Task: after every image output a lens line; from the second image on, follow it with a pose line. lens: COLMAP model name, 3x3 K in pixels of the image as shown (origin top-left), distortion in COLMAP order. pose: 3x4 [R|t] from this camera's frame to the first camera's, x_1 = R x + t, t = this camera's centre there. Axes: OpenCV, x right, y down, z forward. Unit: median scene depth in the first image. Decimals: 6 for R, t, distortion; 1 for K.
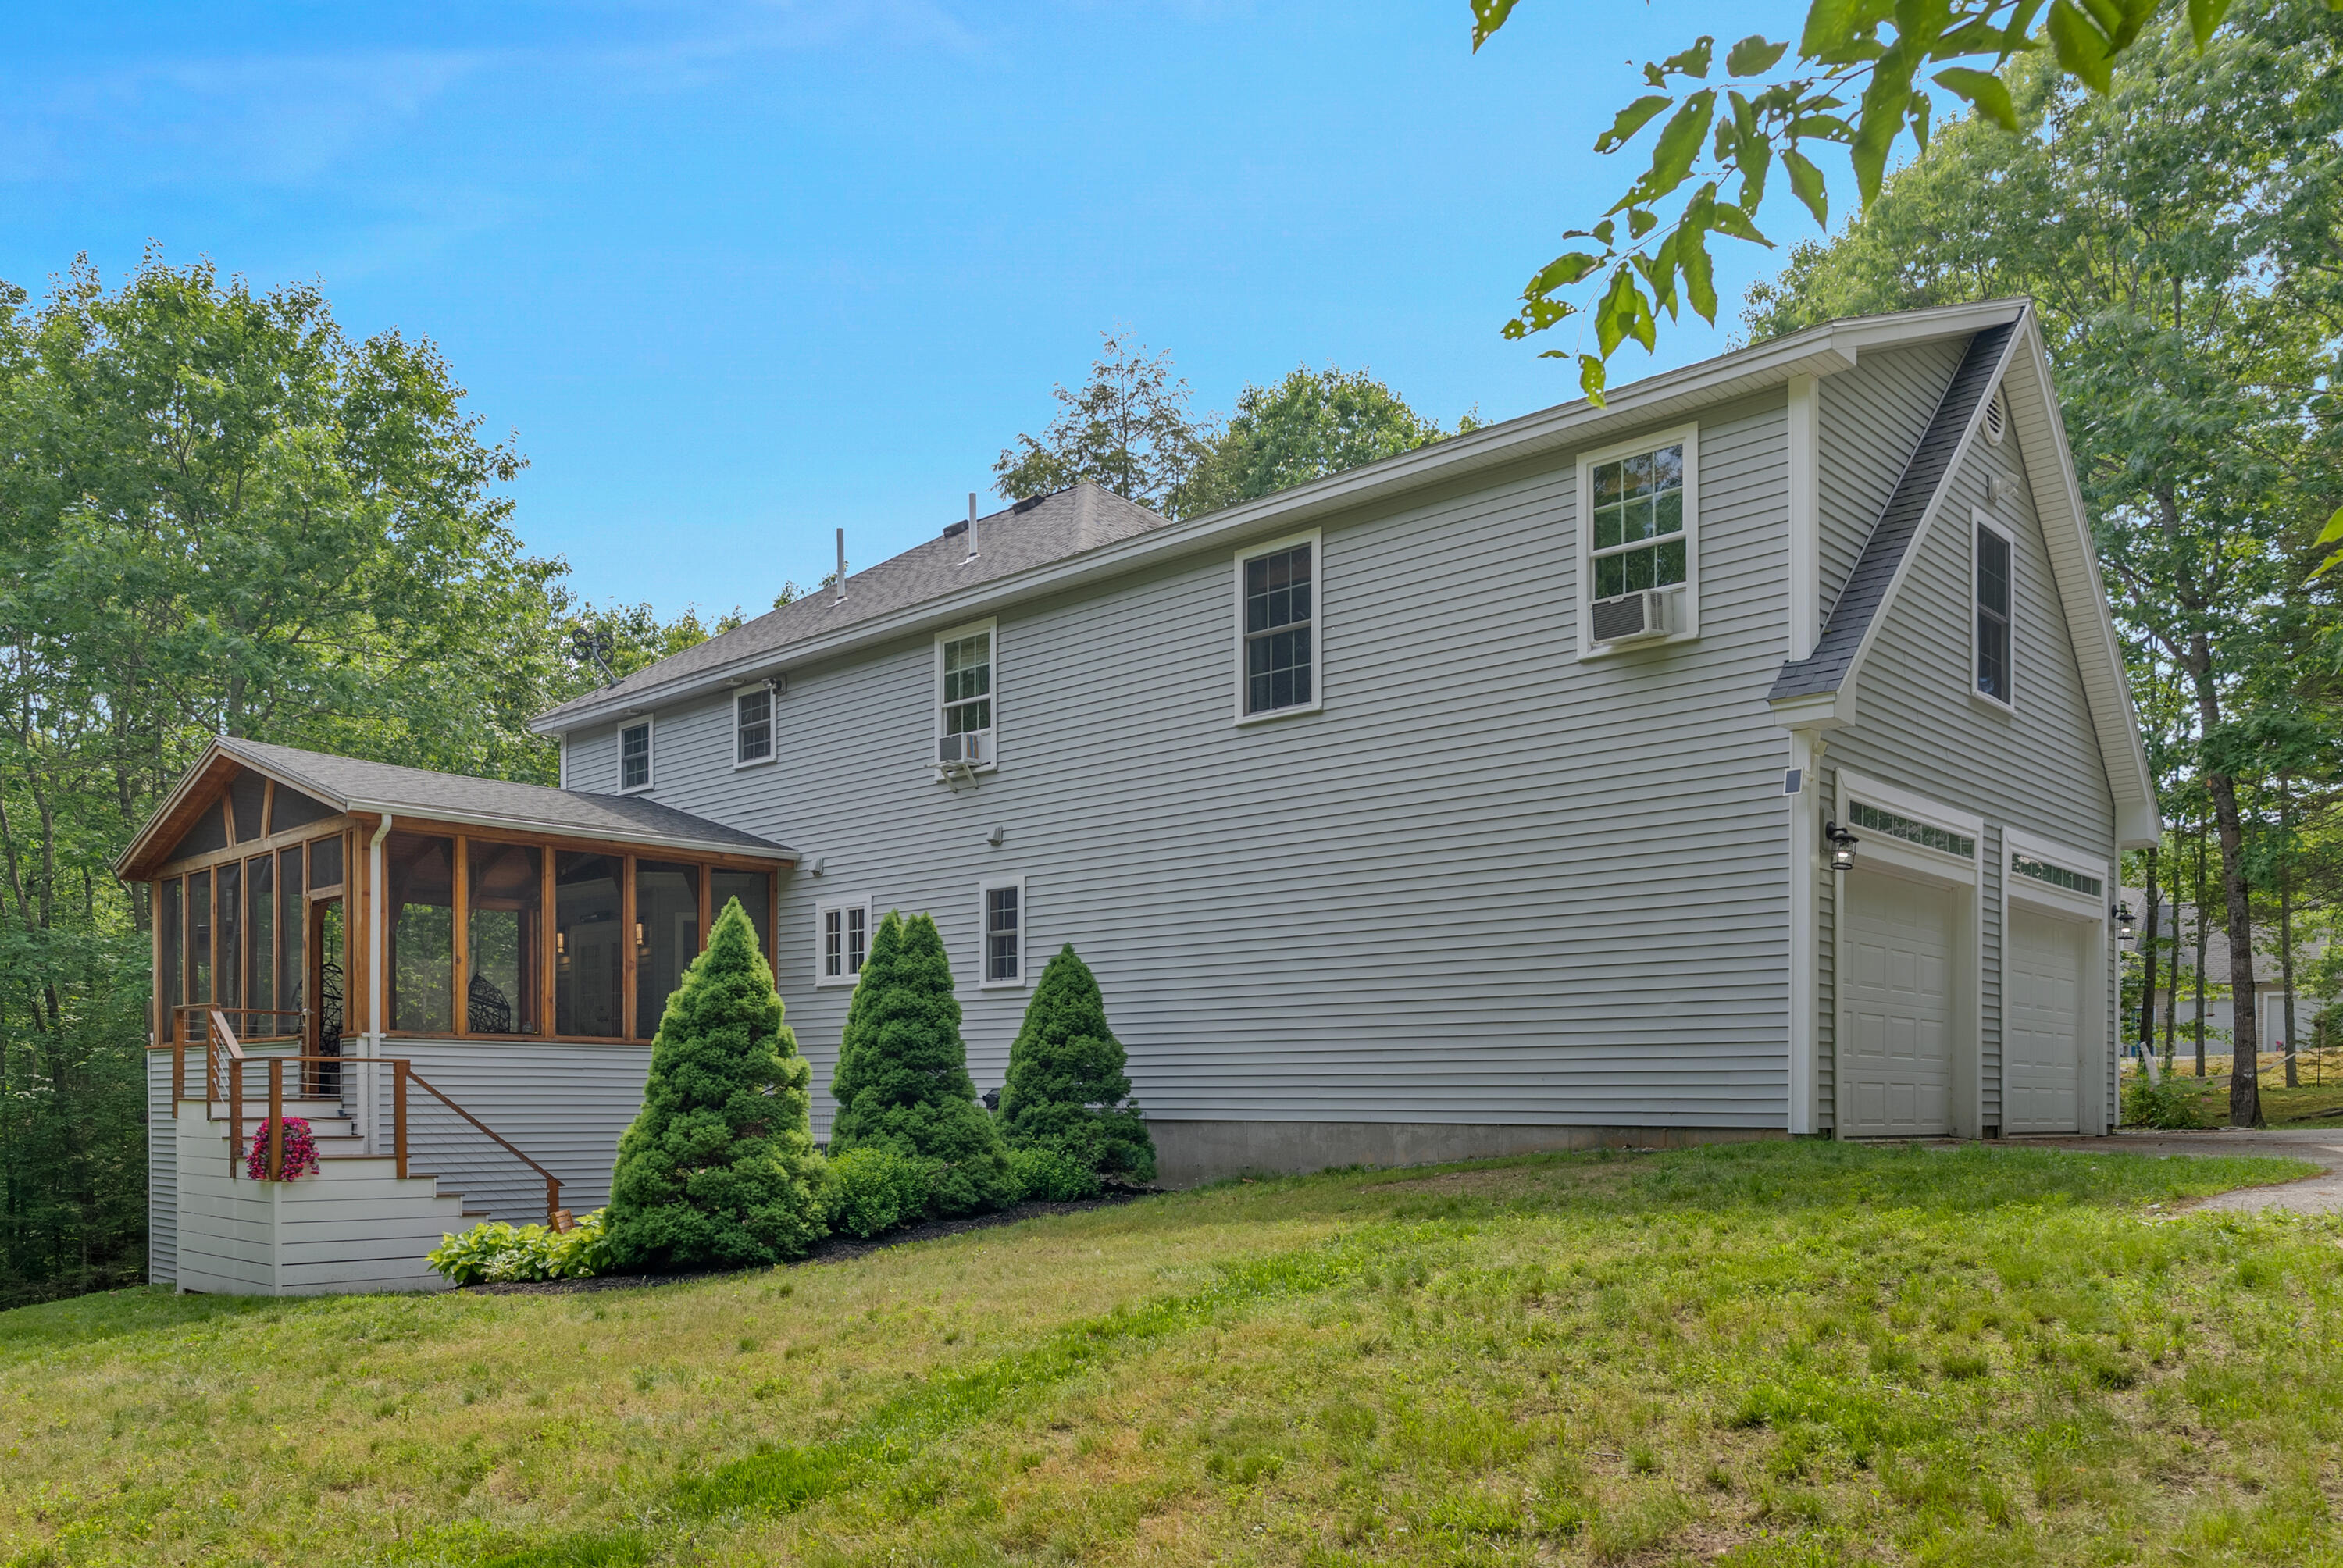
lens RADIAL K [[1742.9, 0, 1170.7], [0, 1742.9, 1102.0], [0, 0, 1]] dist [0.020692, -0.005452]
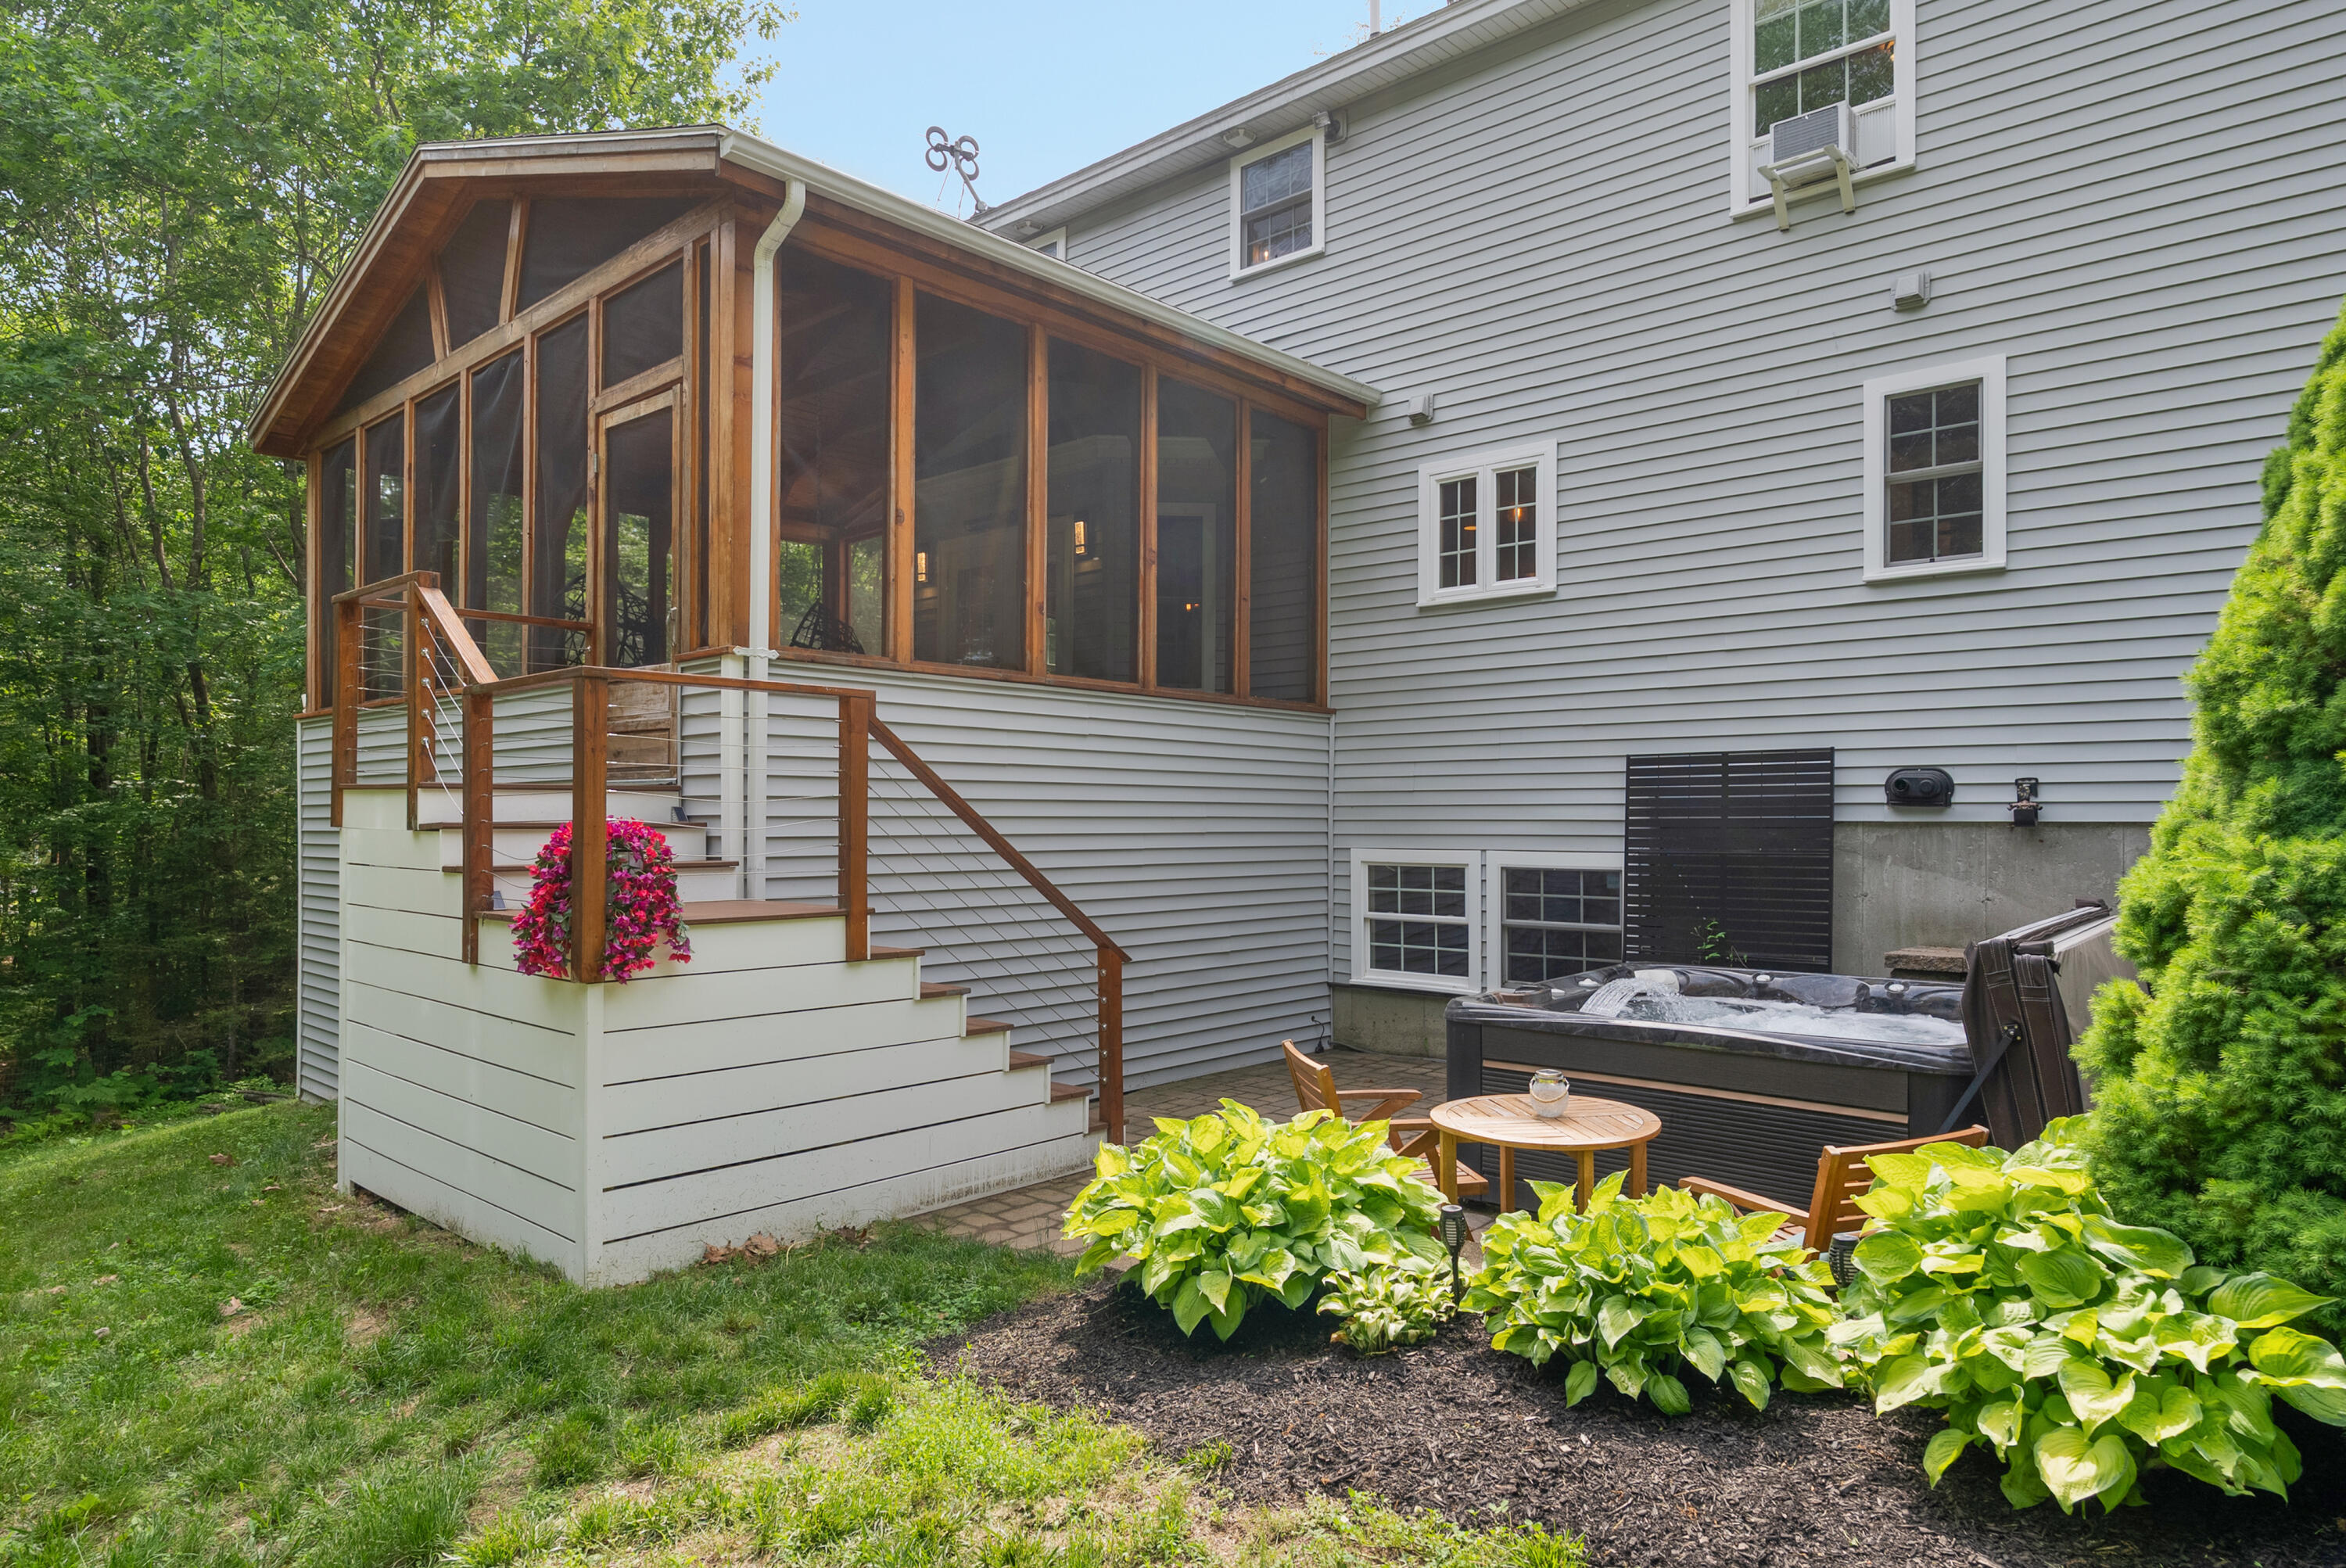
lens RADIAL K [[1334.4, 0, 1181.4], [0, 1334.4, 792.6], [0, 0, 1]] dist [-0.005782, -0.001339]
pose [[0.998975, -0.002267, 0.045202, -0.338428], [0.003061, 0.999842, -0.017502, 0.006899], [-0.045155, 0.017623, 0.998825, 0.599166]]
